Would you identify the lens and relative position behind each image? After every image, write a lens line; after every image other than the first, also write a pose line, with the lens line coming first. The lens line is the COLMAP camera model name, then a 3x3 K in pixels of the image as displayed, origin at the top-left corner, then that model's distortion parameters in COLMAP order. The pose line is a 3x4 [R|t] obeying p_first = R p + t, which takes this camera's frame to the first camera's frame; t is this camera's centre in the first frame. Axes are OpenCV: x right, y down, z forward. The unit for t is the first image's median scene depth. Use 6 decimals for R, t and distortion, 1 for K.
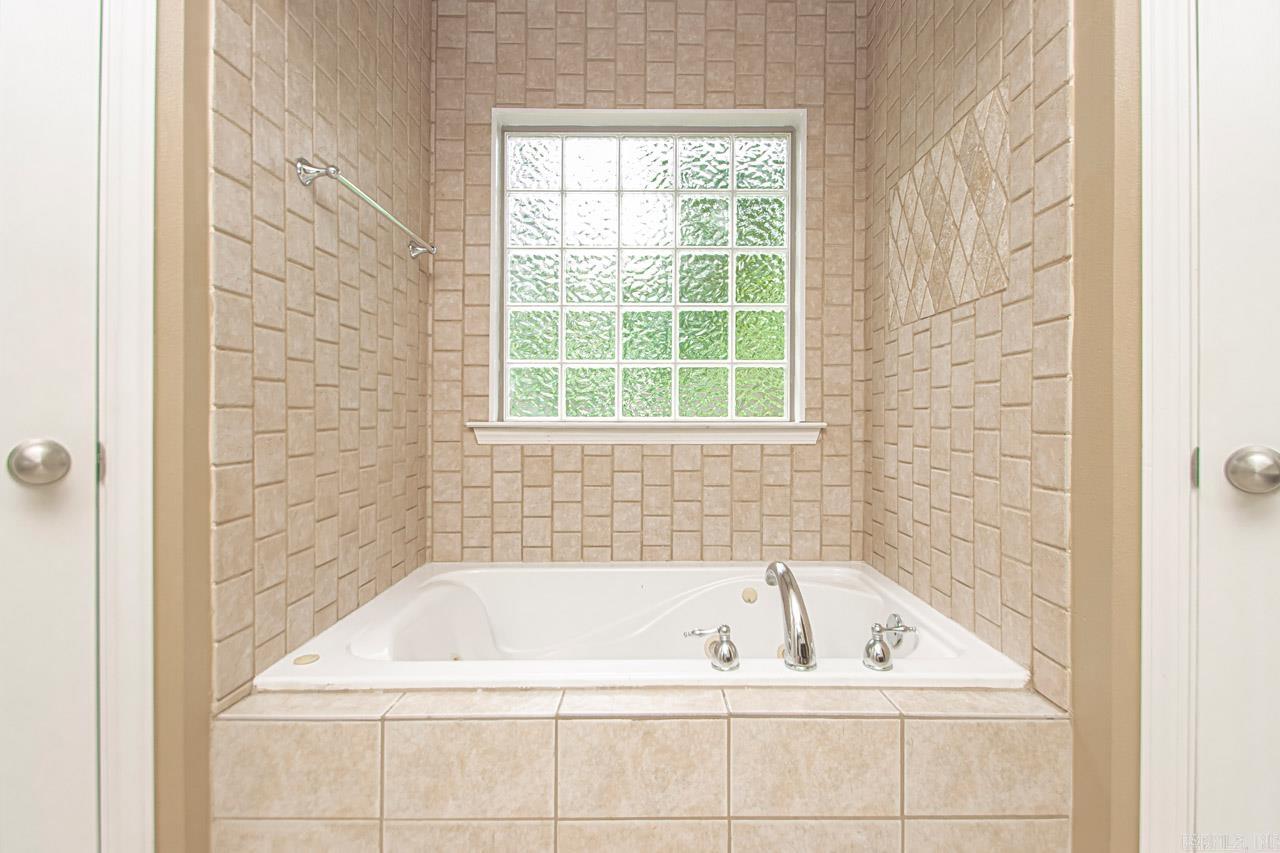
lens RADIAL K [[606.6, 0, 653.7], [0, 606.6, 424.6], [0, 0, 1]] dist [0.013684, -0.000511]
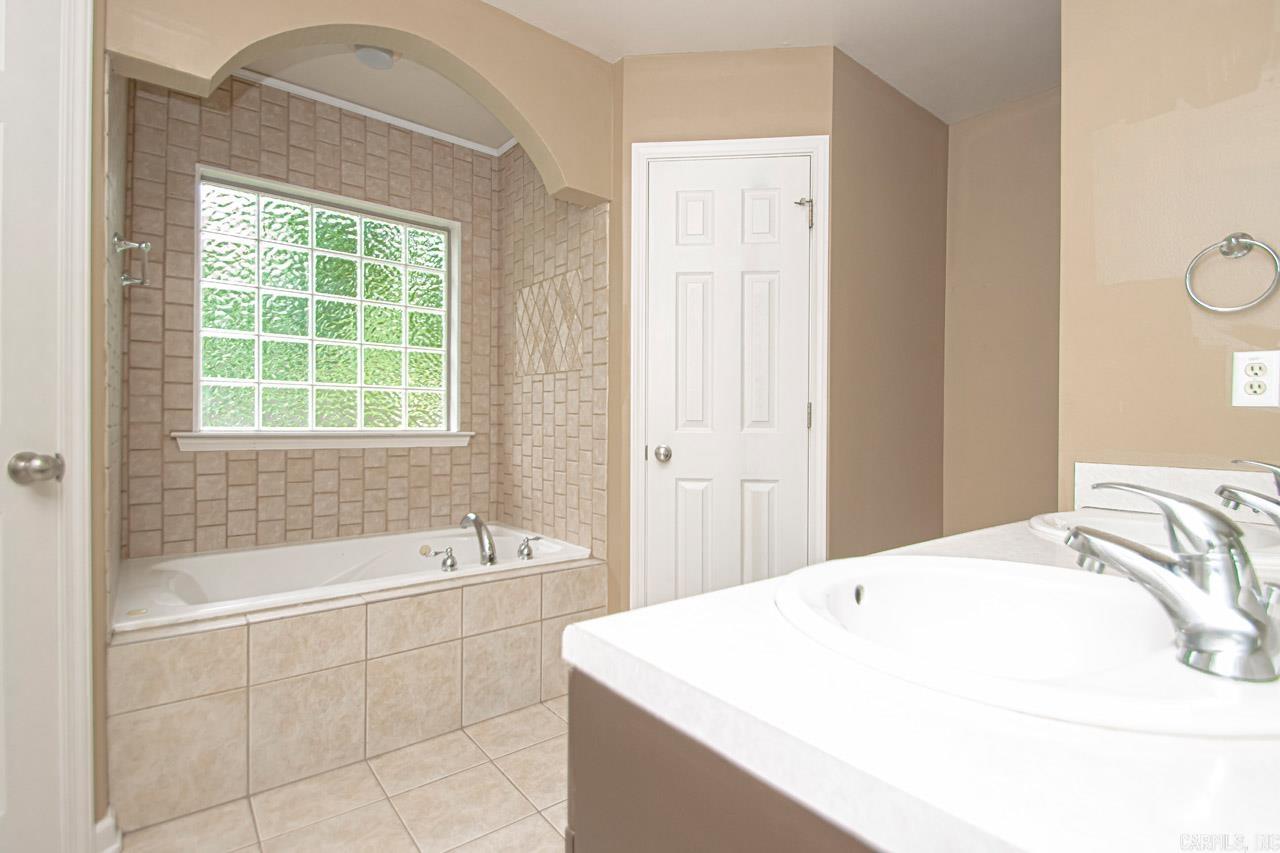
lens RADIAL K [[634.1, 0, 665.3], [0, 634.1, 441.0], [0, 0, 1]] dist [0.010235, -0.000726]
pose [[0.768173, -0.012403, 0.640123, -0.367912], [-0.003831, 0.999705, 0.023967, -0.020992], [-0.640231, -0.020863, 0.767899, -0.529391]]
